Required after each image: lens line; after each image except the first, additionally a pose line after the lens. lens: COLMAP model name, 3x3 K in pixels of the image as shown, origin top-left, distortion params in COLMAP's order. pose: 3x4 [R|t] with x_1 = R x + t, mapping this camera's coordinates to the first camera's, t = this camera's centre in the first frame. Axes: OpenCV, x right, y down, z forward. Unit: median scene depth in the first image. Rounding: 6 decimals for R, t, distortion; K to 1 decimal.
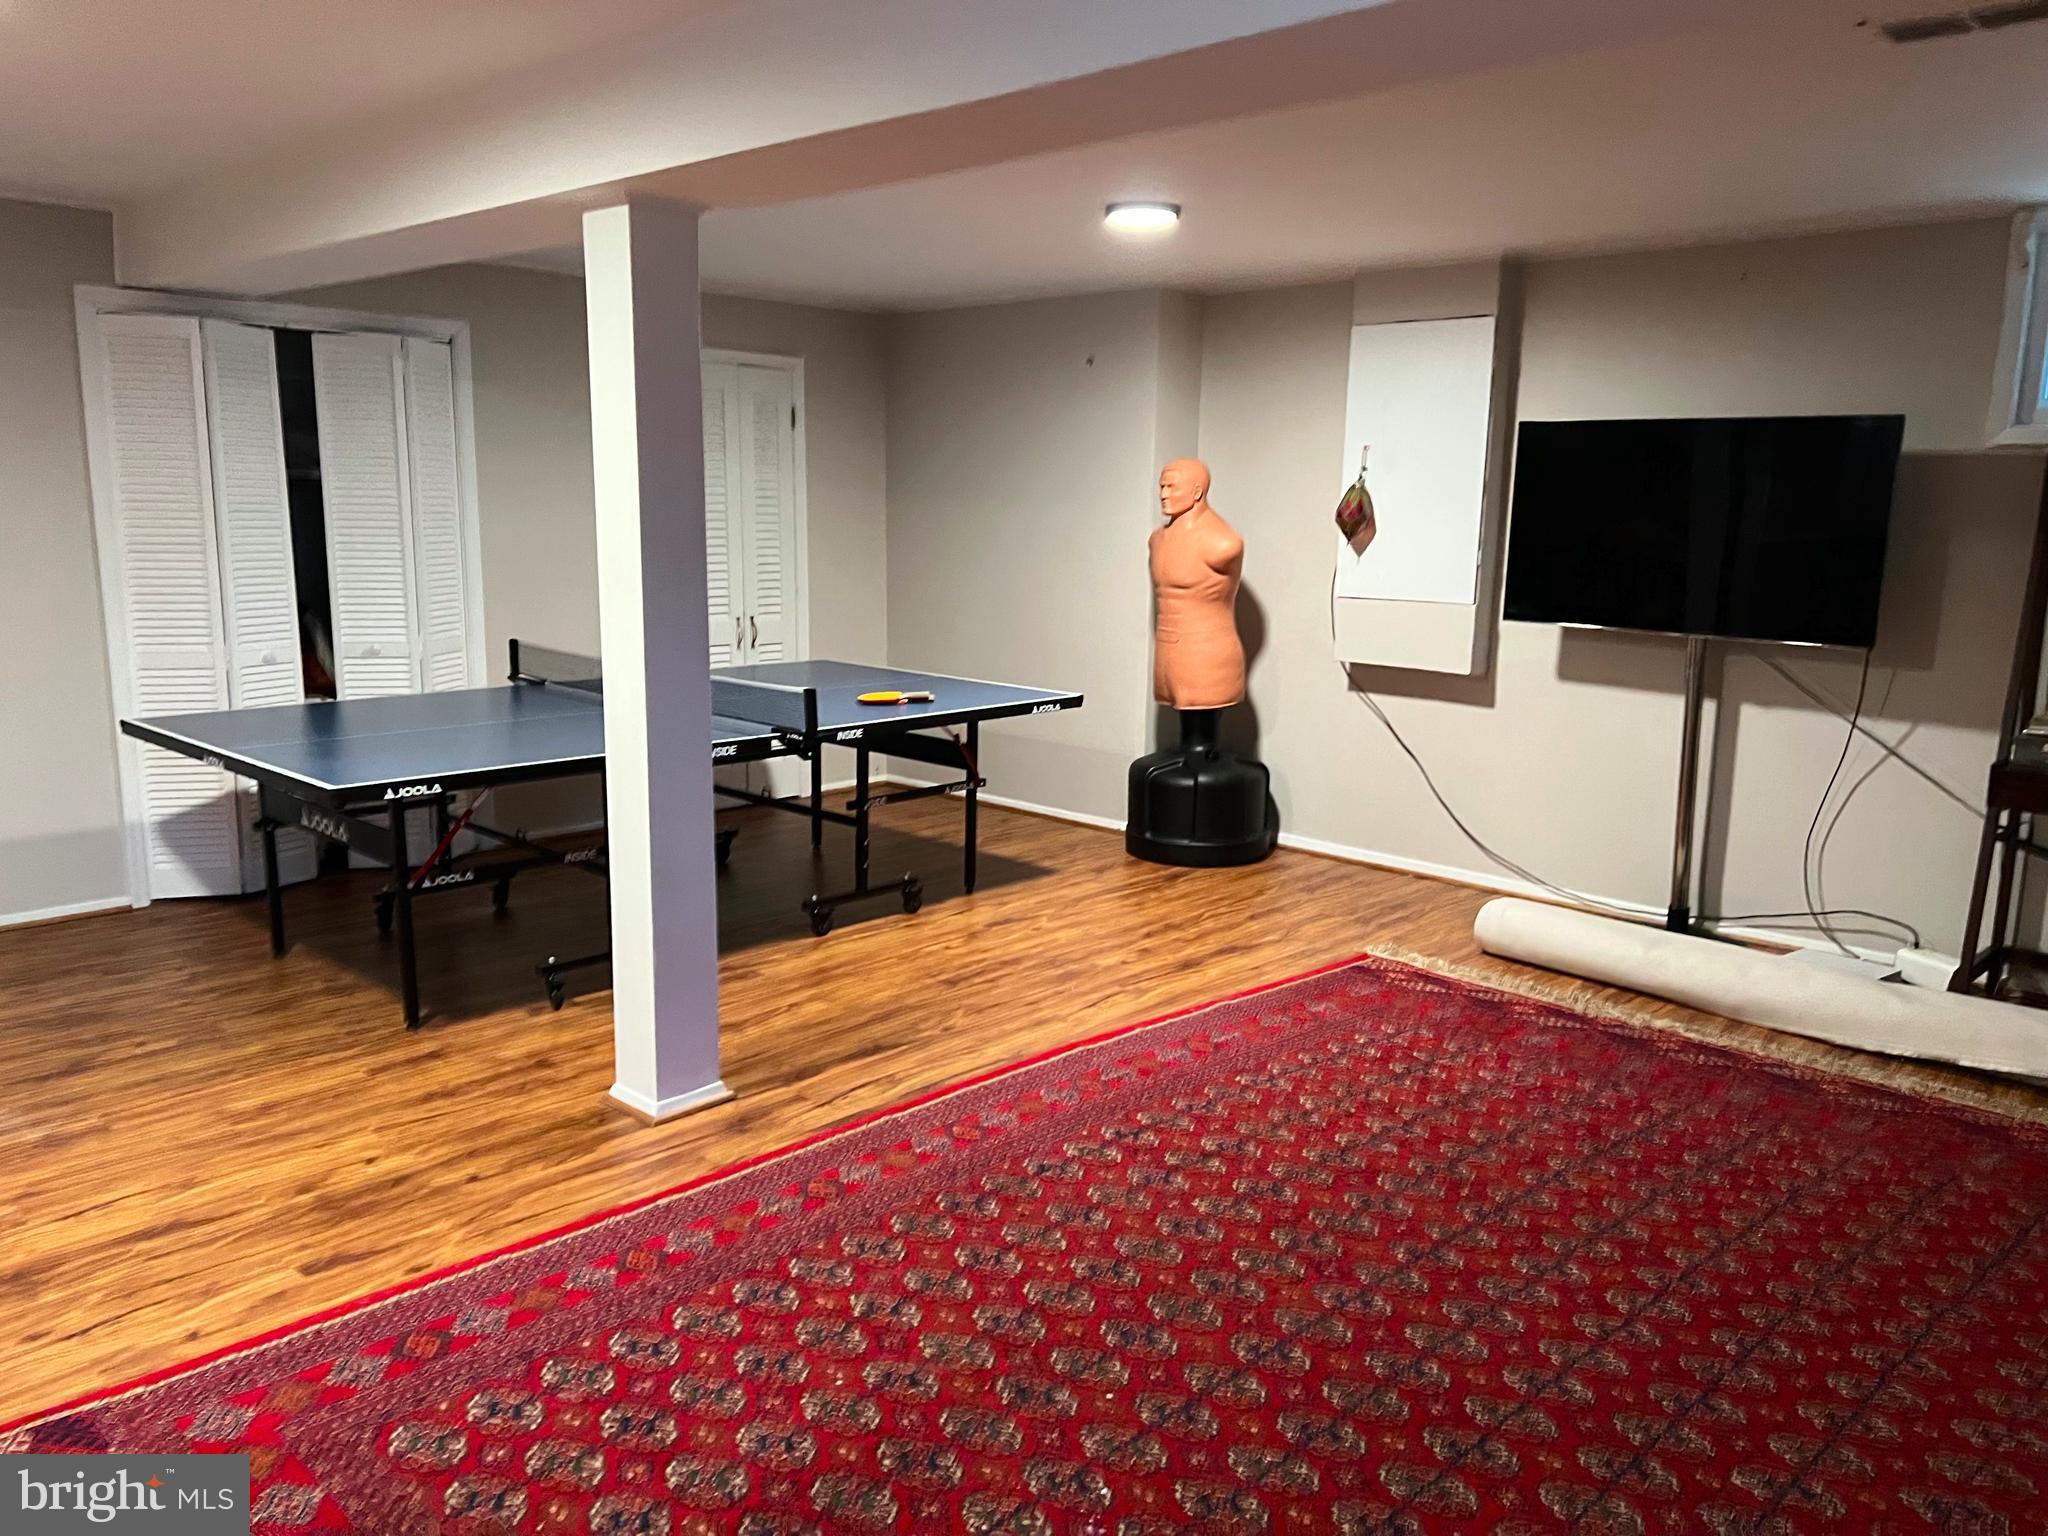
lens RADIAL K [[1540.7, 0, 1021.2], [0, 1540.7, 771.2], [0, 0, 1]] dist [0.034667, -0.034782]
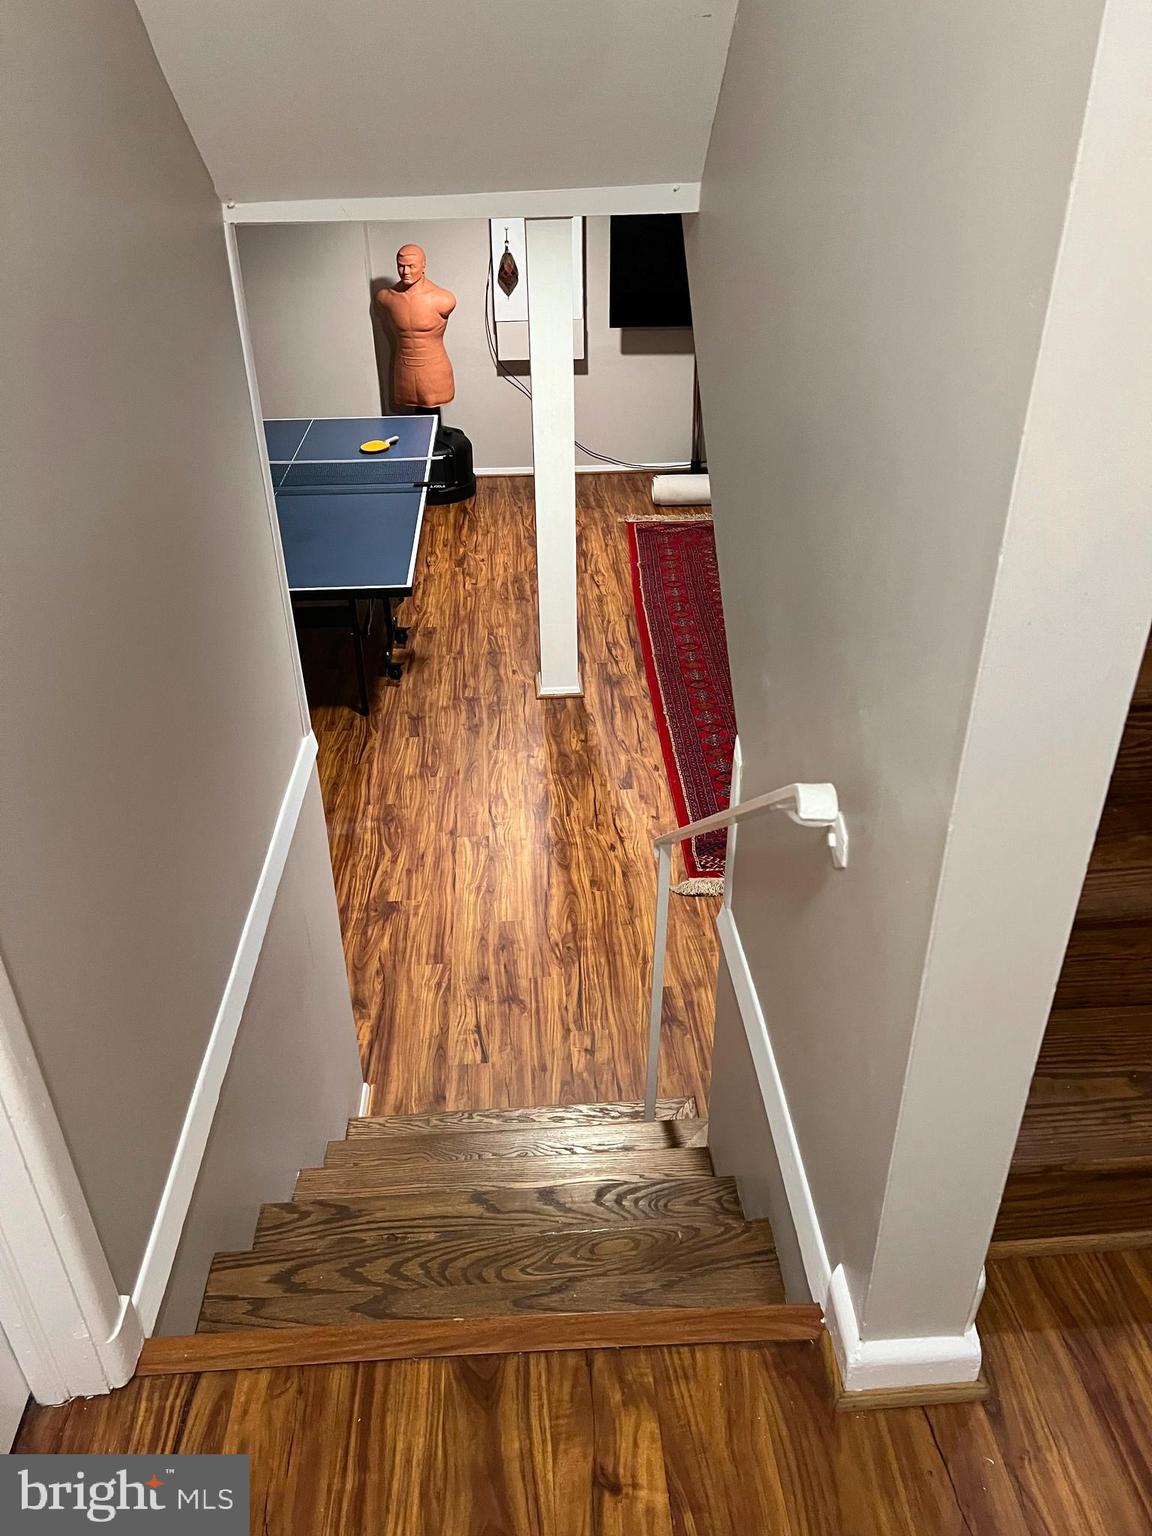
lens RADIAL K [[1155.5, 0, 572.4], [0, 1155.5, 769.3], [0, 0, 1]] dist [0.034667, -0.034782]
pose [[0.693036, -0.401849, 0.598513, -0.929574], [0.160099, 0.895289, 0.415724, -0.251624], [-0.702901, -0.192290, 0.684803, -0.047990]]
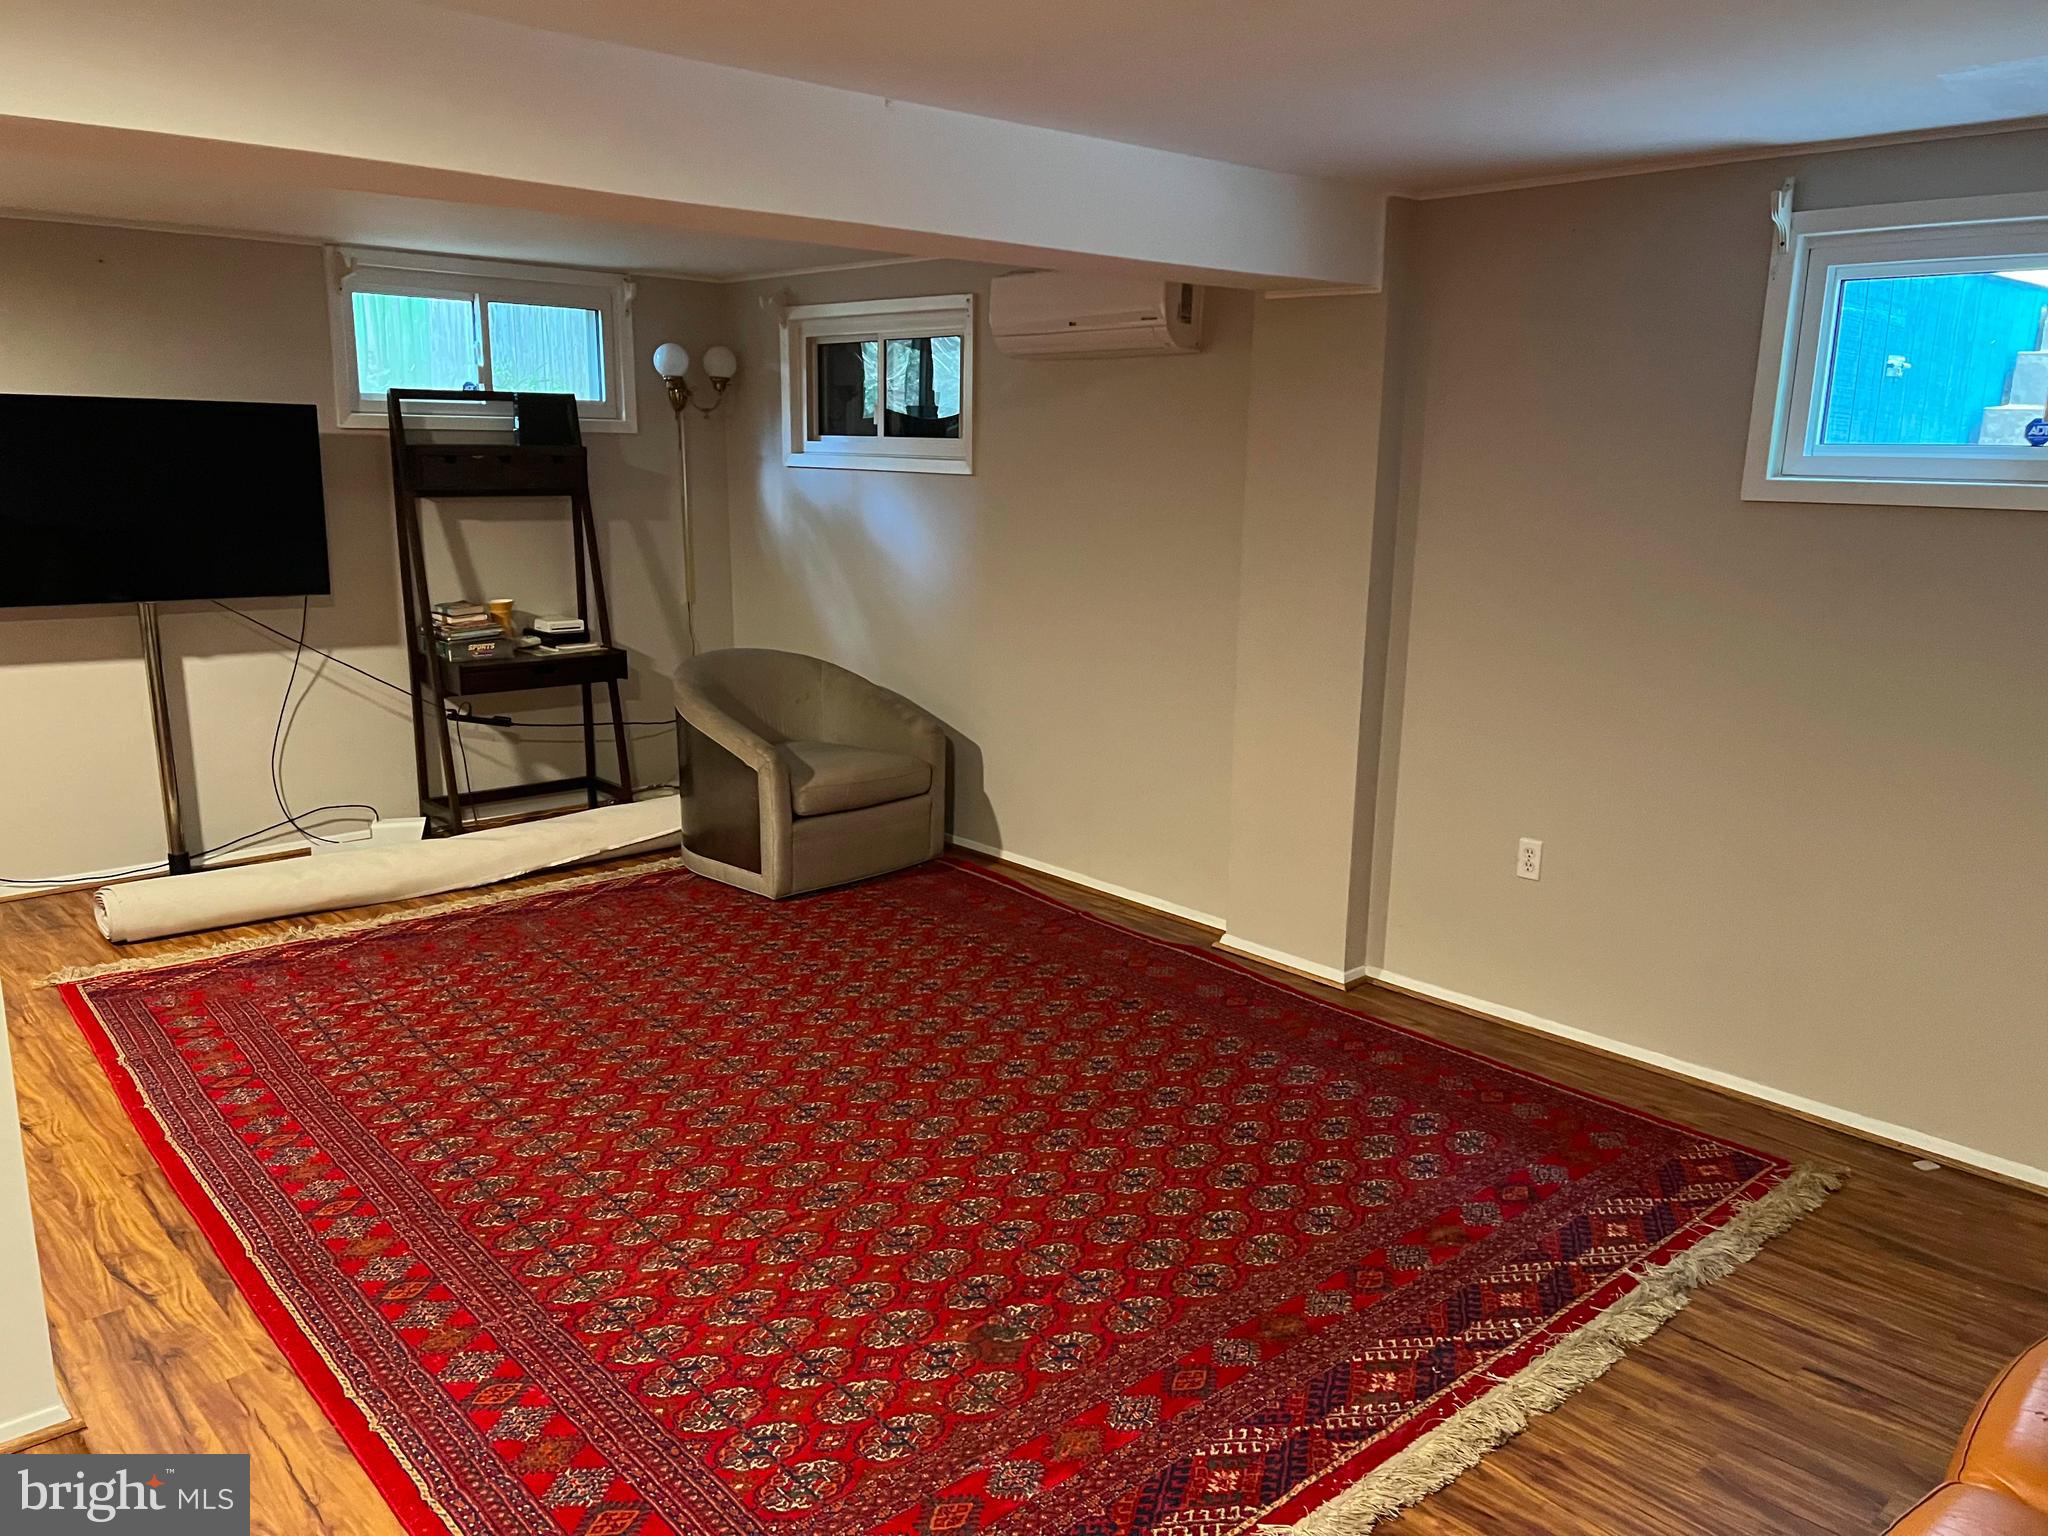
lens RADIAL K [[1540.7, 0, 1012.8], [0, 1540.7, 763.3], [0, 0, 1]] dist [0.034667, -0.034782]
pose [[0.087884, -0.225096, 0.970365, -0.645136], [0.165359, 0.963915, 0.208624, -0.117462], [-0.982310, 0.142124, 0.121934, 0.335503]]
